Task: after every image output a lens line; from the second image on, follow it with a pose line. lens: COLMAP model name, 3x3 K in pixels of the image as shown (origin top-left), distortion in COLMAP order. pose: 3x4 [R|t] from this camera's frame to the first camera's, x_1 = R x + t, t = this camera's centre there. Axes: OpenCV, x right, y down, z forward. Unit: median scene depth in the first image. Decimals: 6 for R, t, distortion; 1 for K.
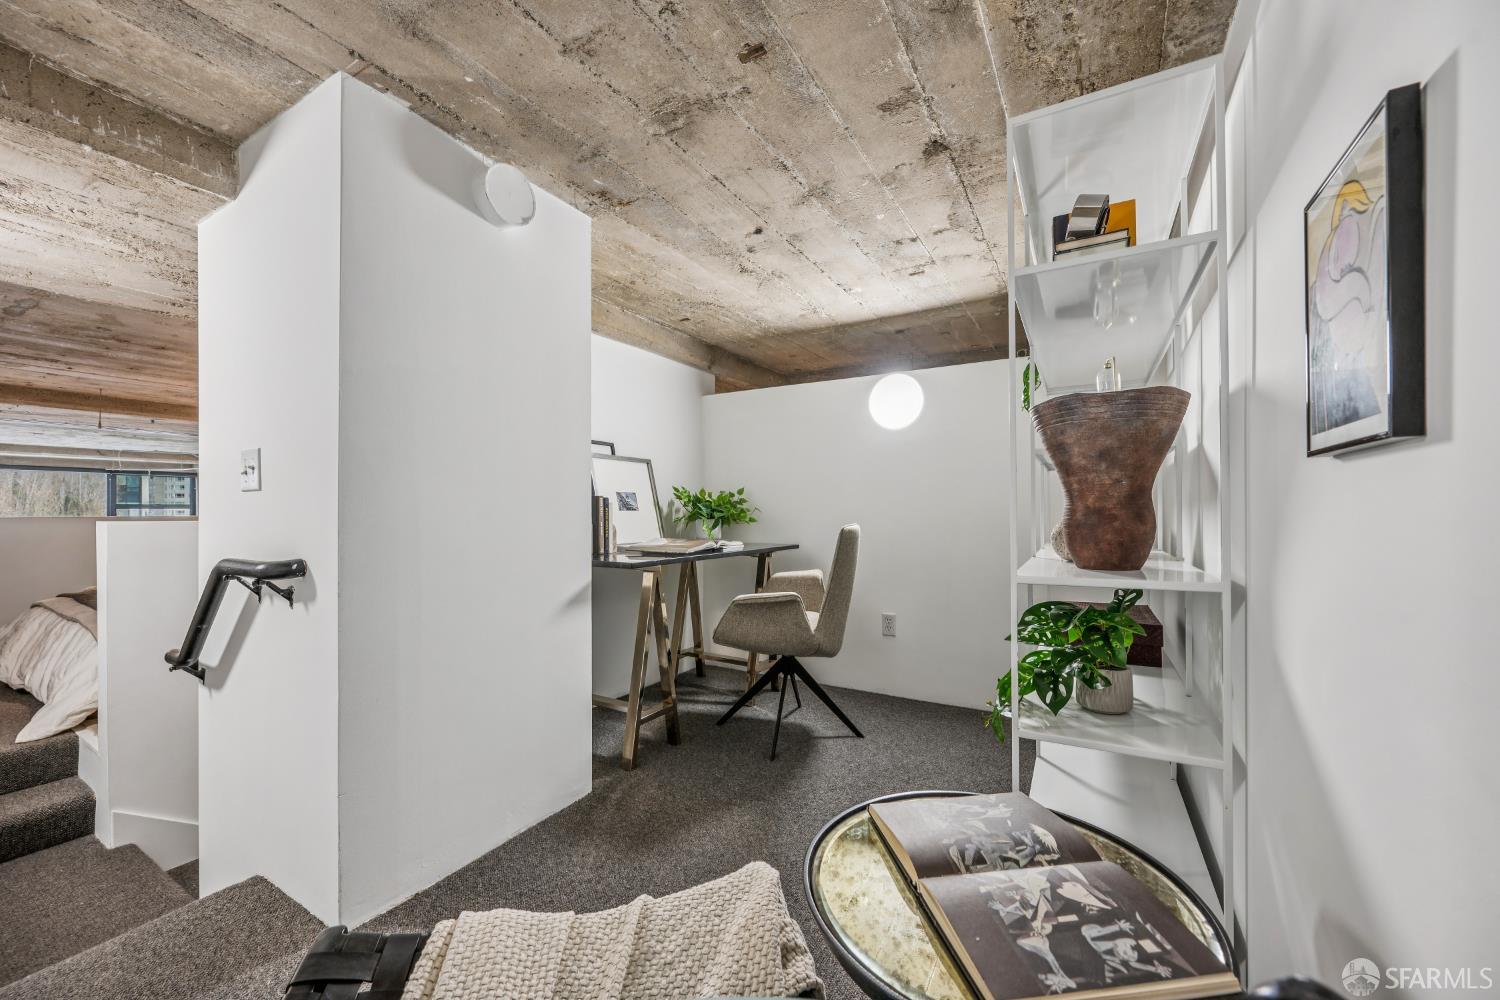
lens RADIAL K [[581.0, 0, 741.2], [0, 581.0, 508.1], [0, 0, 1]] dist [0.001067, -0.000676]
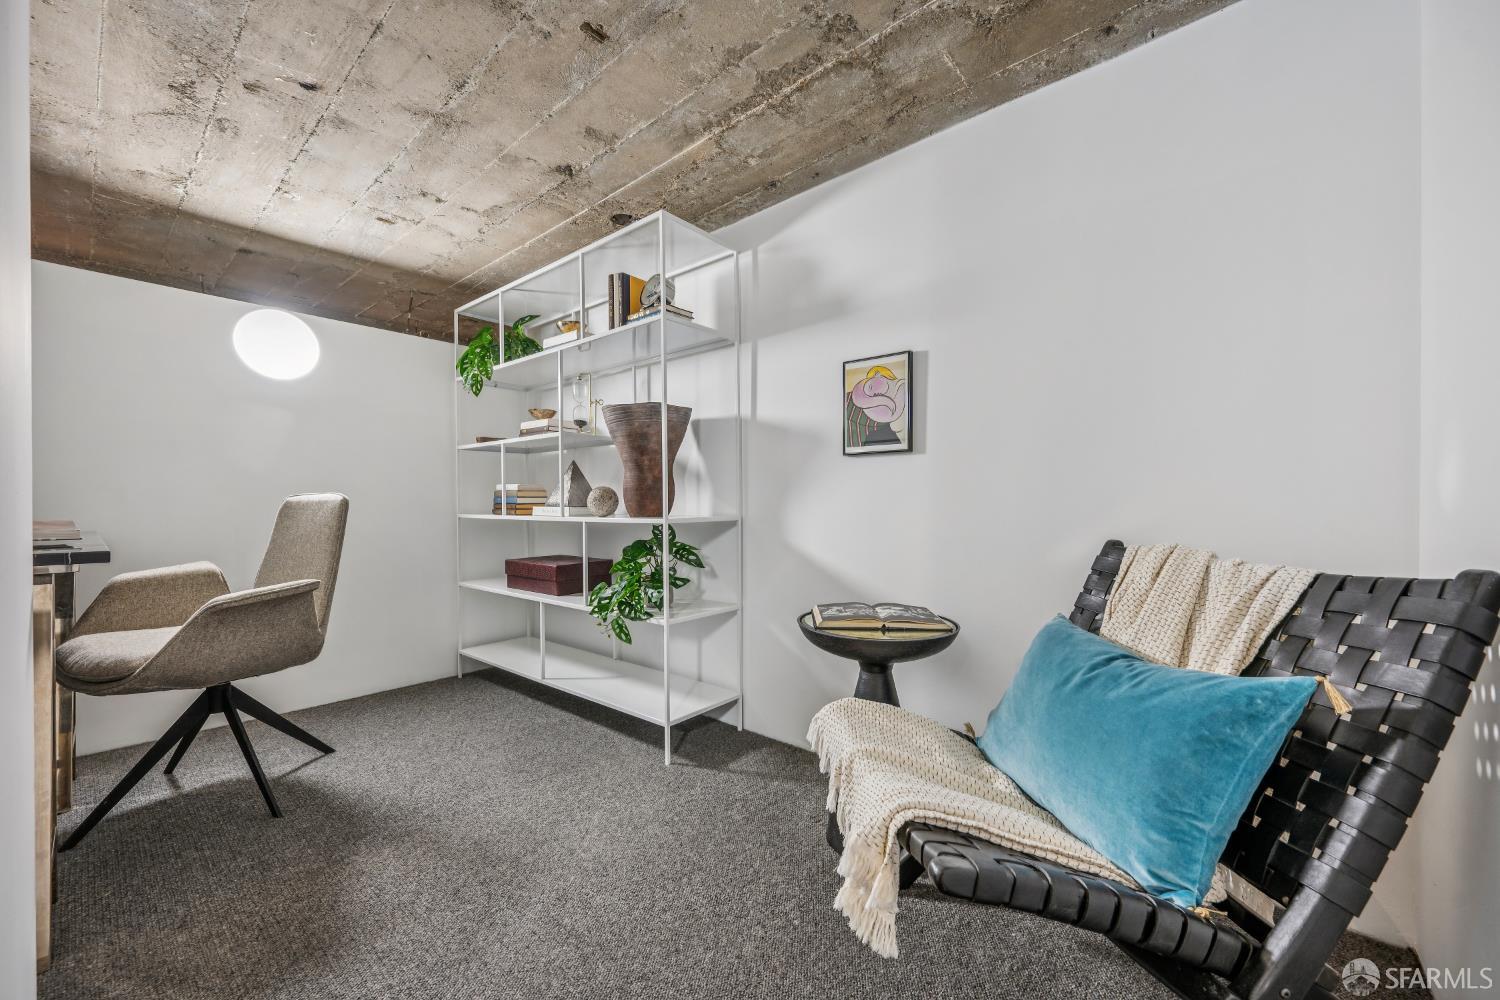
lens RADIAL K [[581.0, 0, 754.6], [0, 581.0, 504.0], [0, 0, 1]] dist [0.001067, -0.000676]
pose [[0.178942, 0.001382, 0.983859, -0.550148], [-0.003174, 0.999995, -0.000828, 0.045648], [-0.983854, -0.002975, 0.178946, 0.293002]]
